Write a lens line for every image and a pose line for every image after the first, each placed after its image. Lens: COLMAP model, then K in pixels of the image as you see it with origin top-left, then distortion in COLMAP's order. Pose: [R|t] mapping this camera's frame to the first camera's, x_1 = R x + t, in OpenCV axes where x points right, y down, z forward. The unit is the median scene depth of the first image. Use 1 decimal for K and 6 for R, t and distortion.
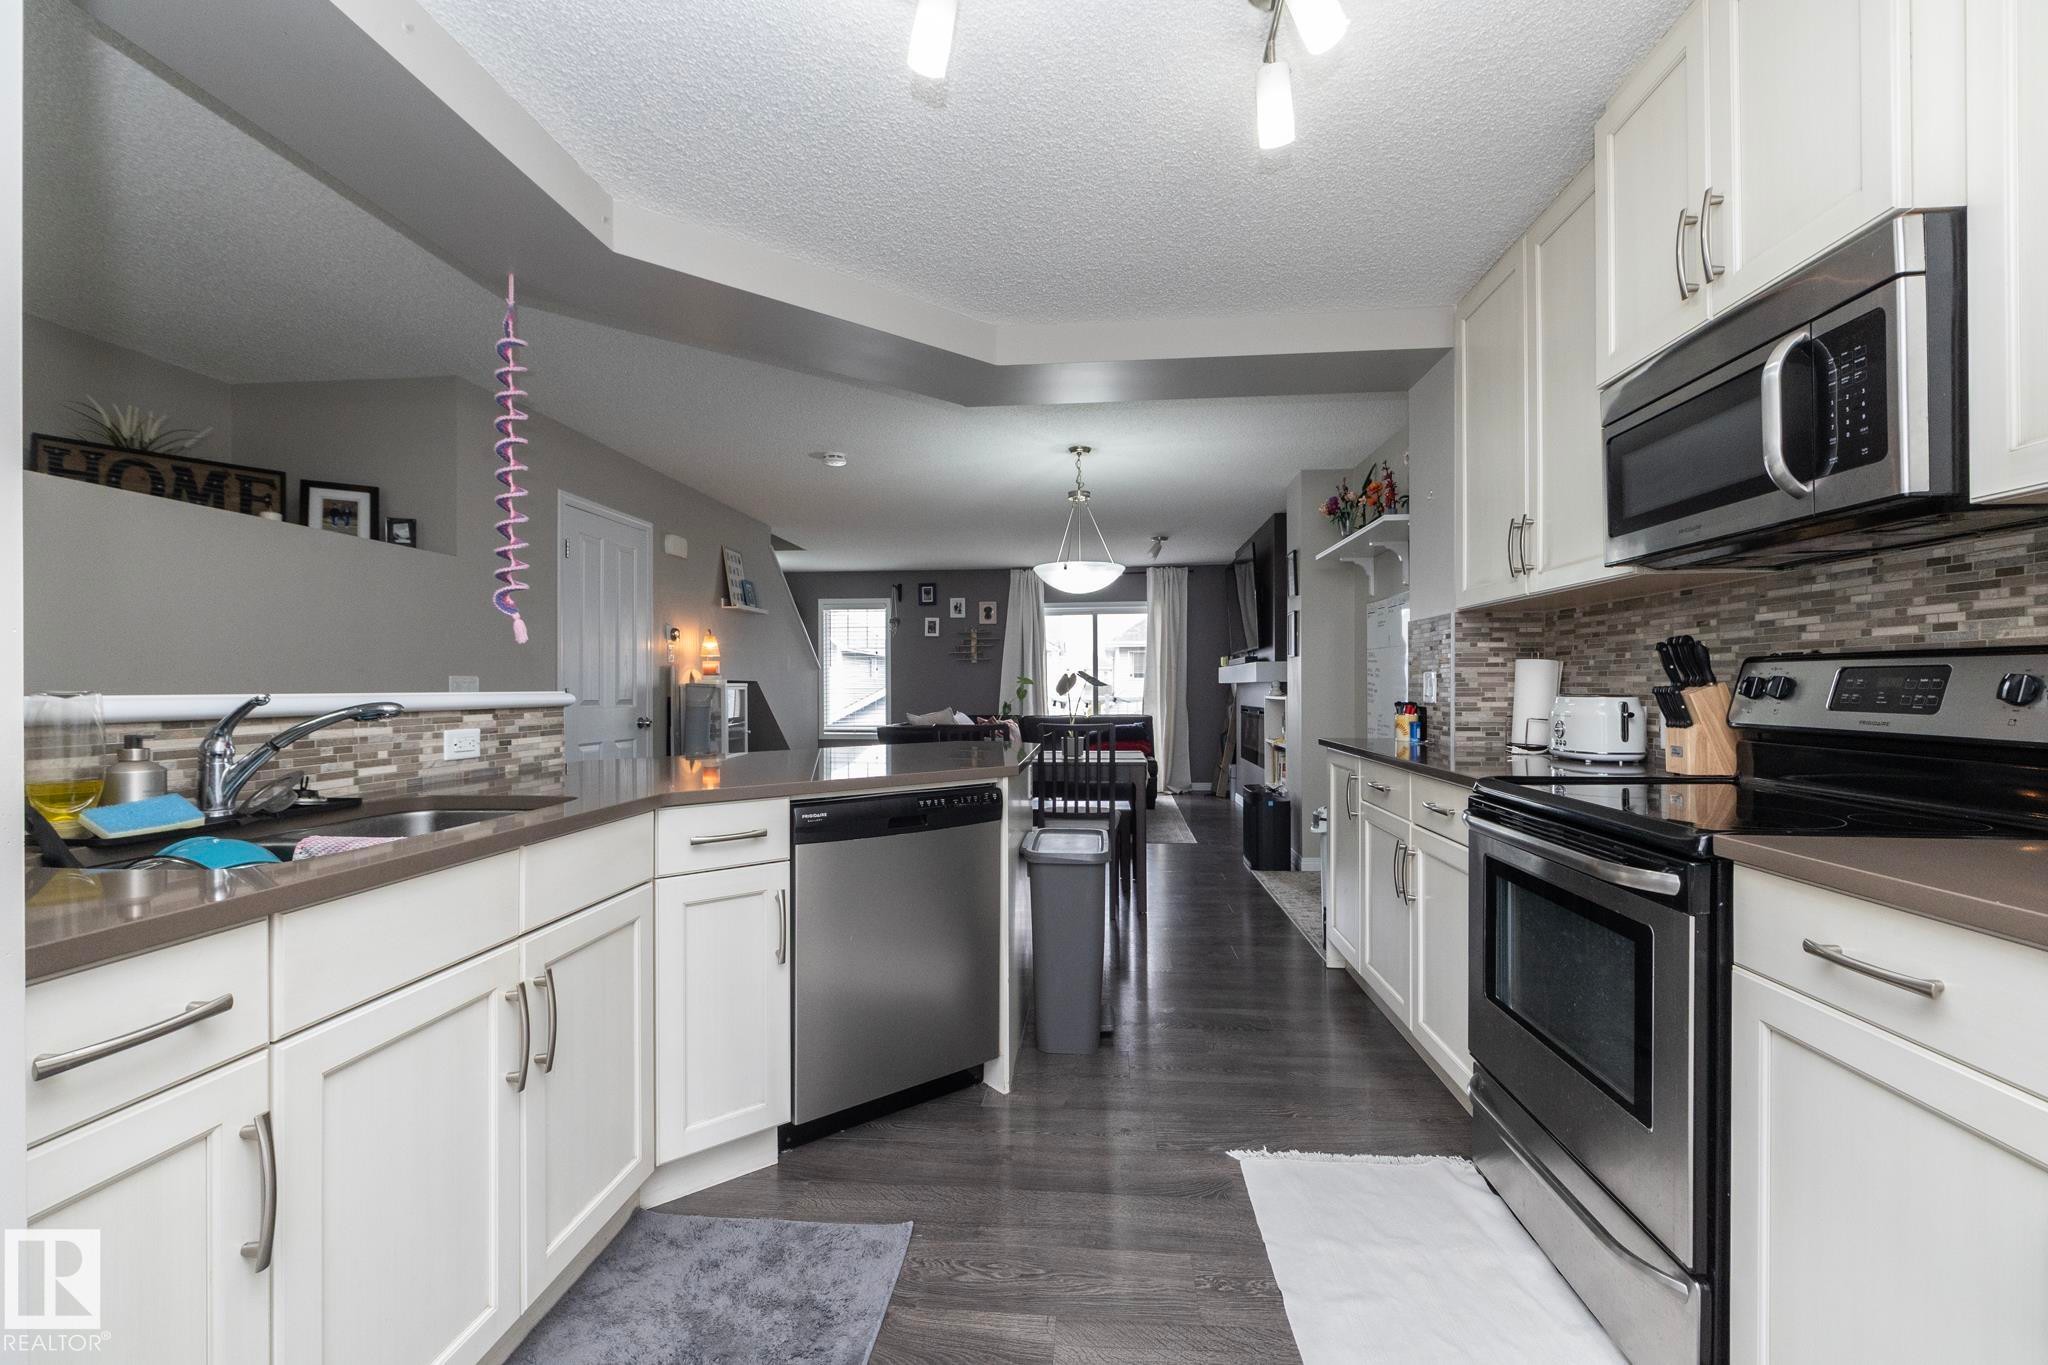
lens RADIAL K [[867.5, 0, 1020.8], [0, 867.5, 682.6], [0, 0, 1]] dist [0.001057, -0.001059]
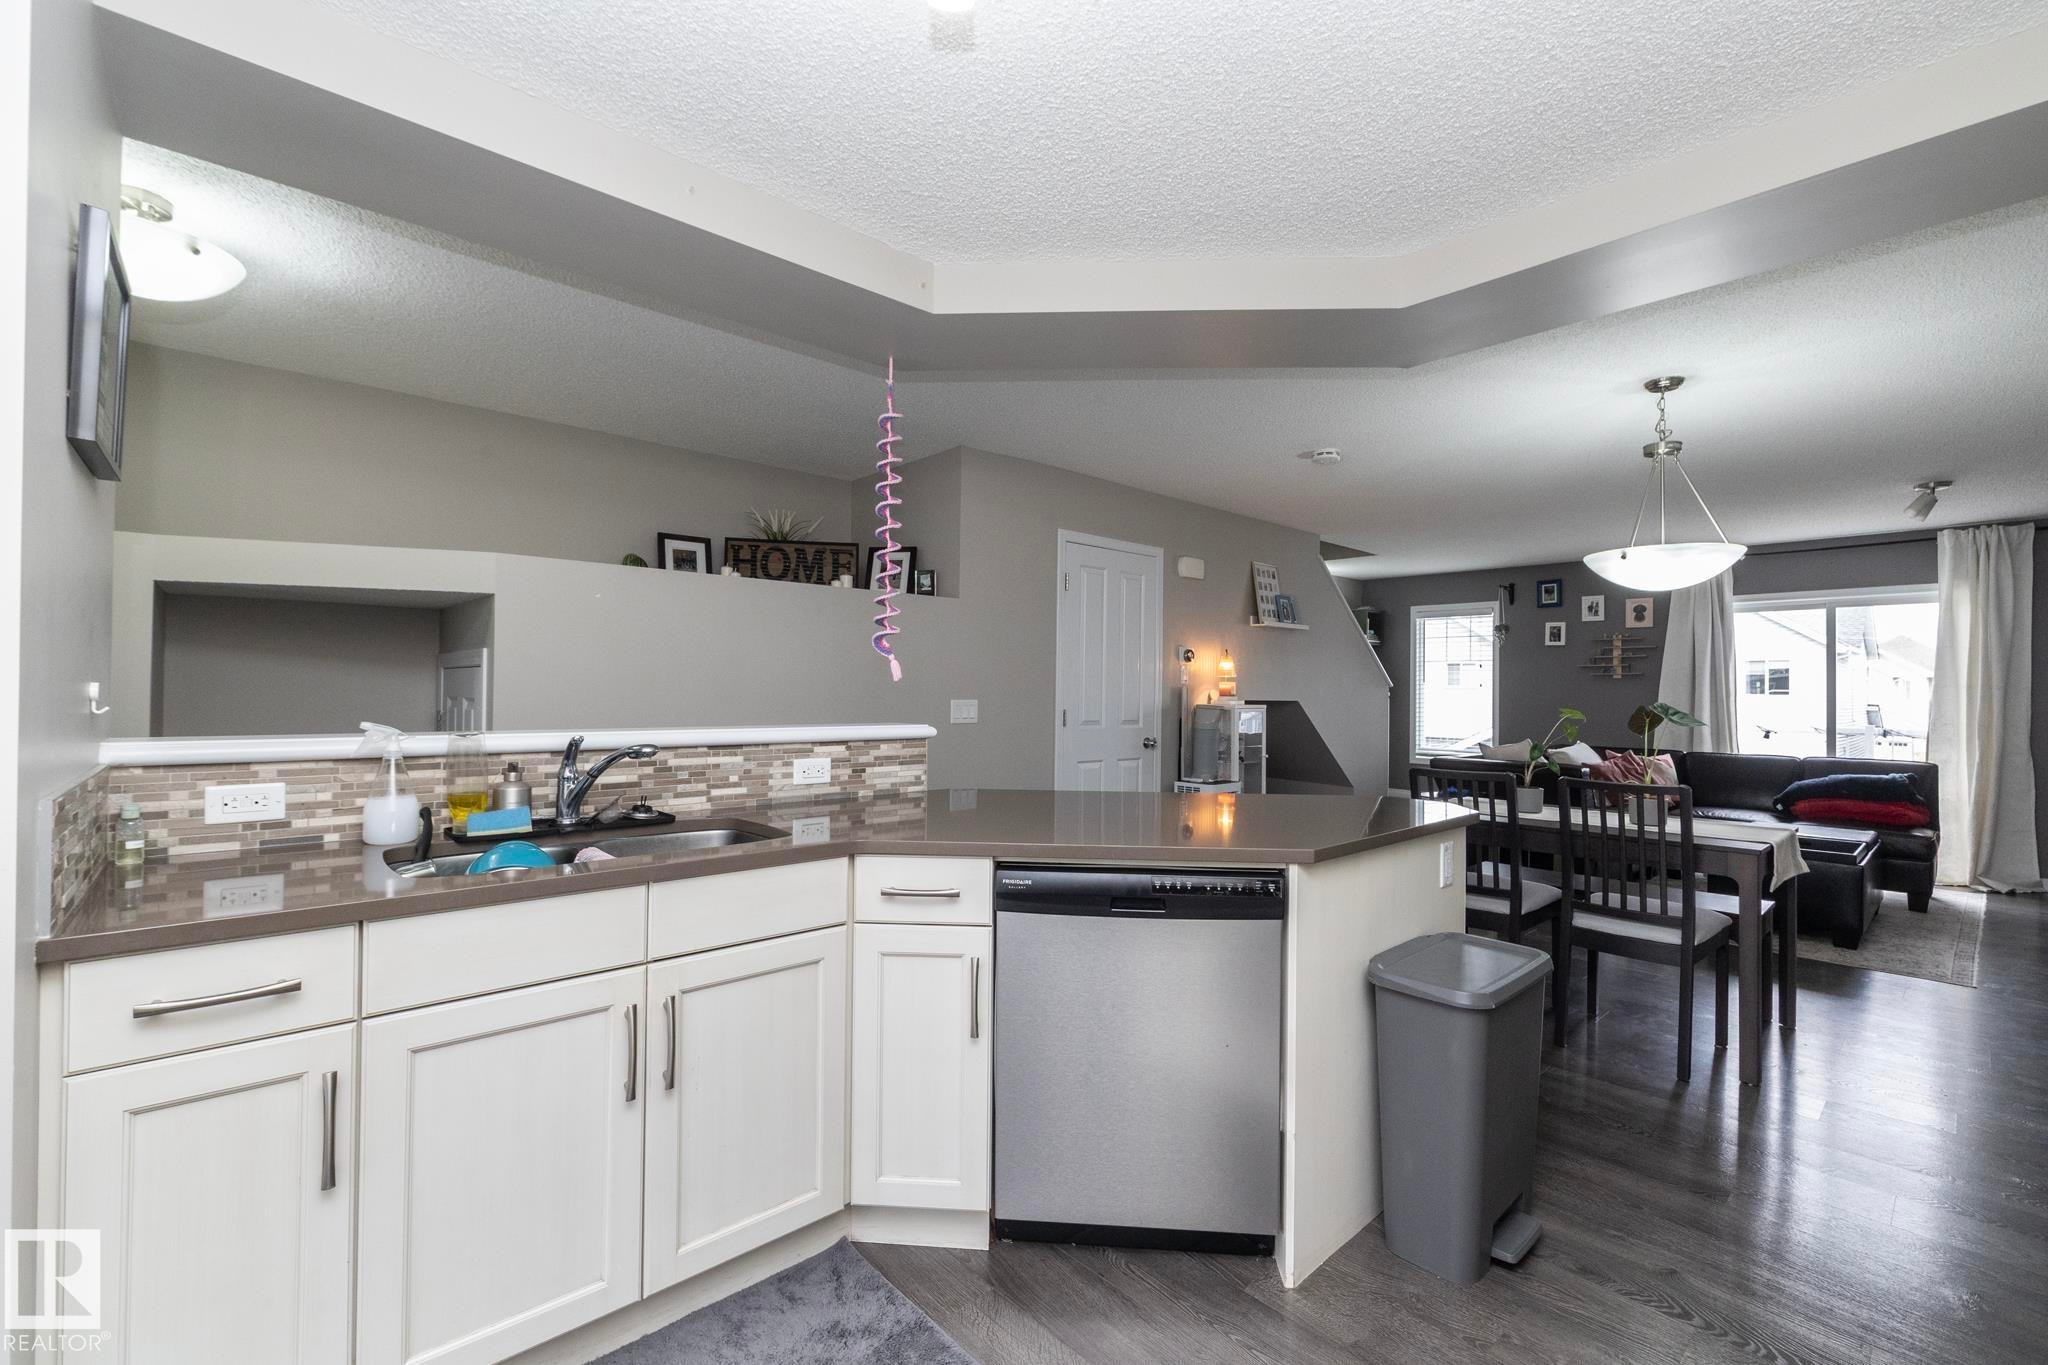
lens RADIAL K [[867.5, 0, 1023.3], [0, 867.5, 682.0], [0, 0, 1]] dist [0.001057, -0.001059]
pose [[0.737213, 0.005812, -0.675636, 0.286331], [-0.011324, 0.999929, -0.003755, -0.038633], [0.675566, 0.010420, 0.737226, 0.260279]]
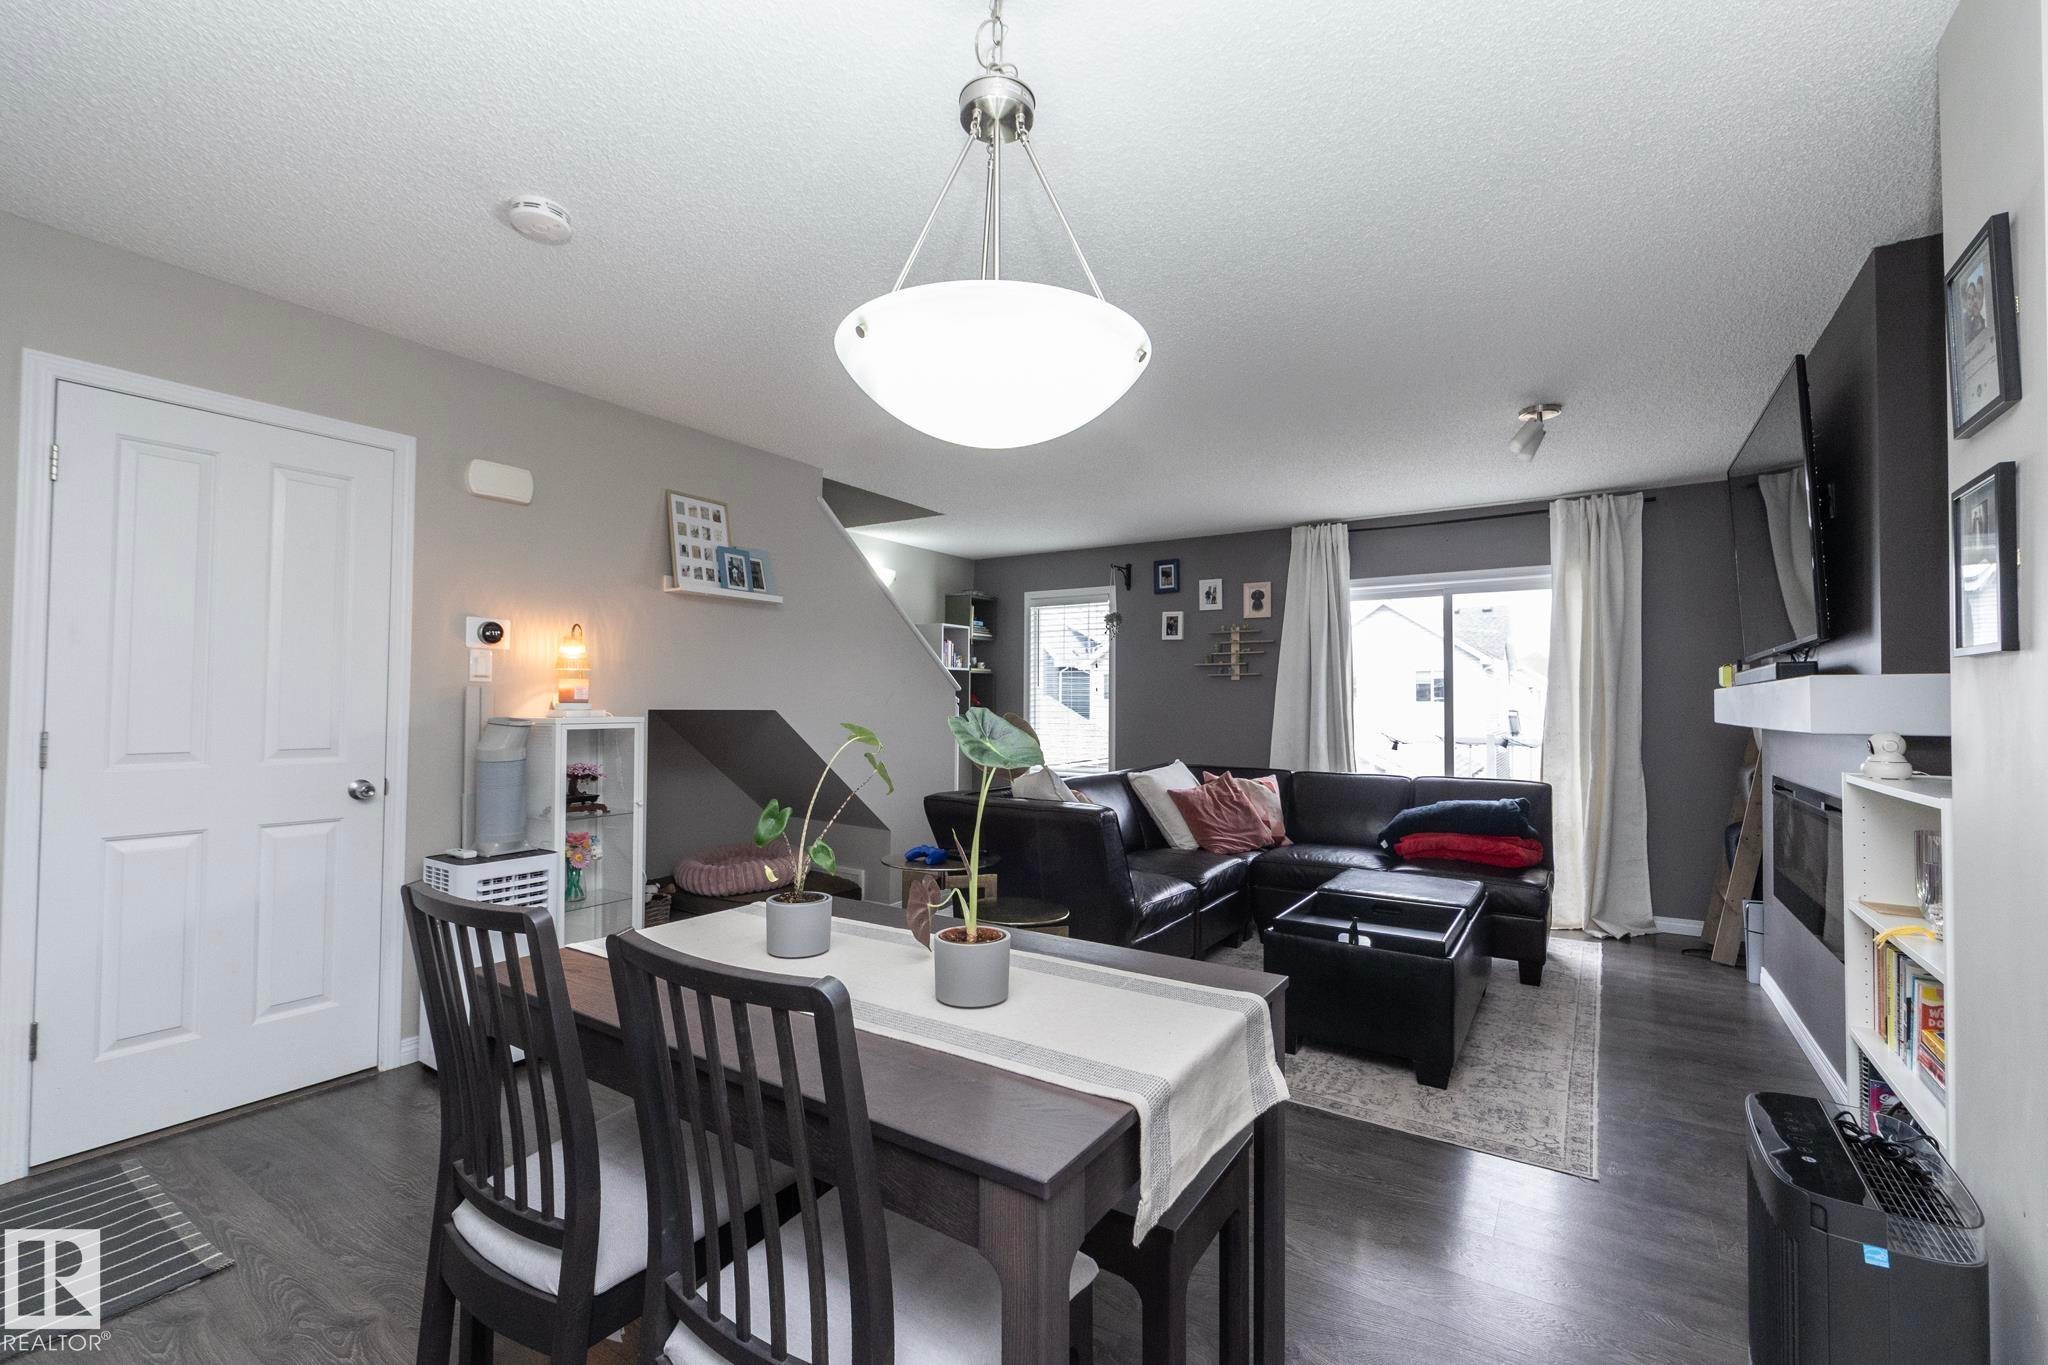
lens RADIAL K [[867.5, 0, 1018.1], [0, 867.5, 682.0], [0, 0, 1]] dist [0.001057, -0.001059]
pose [[0.882957, -0.000215, -0.469454, 0.377677], [-0.009106, 0.999804, -0.017583, -0.031598], [0.469366, 0.019800, 0.882782, 1.331359]]
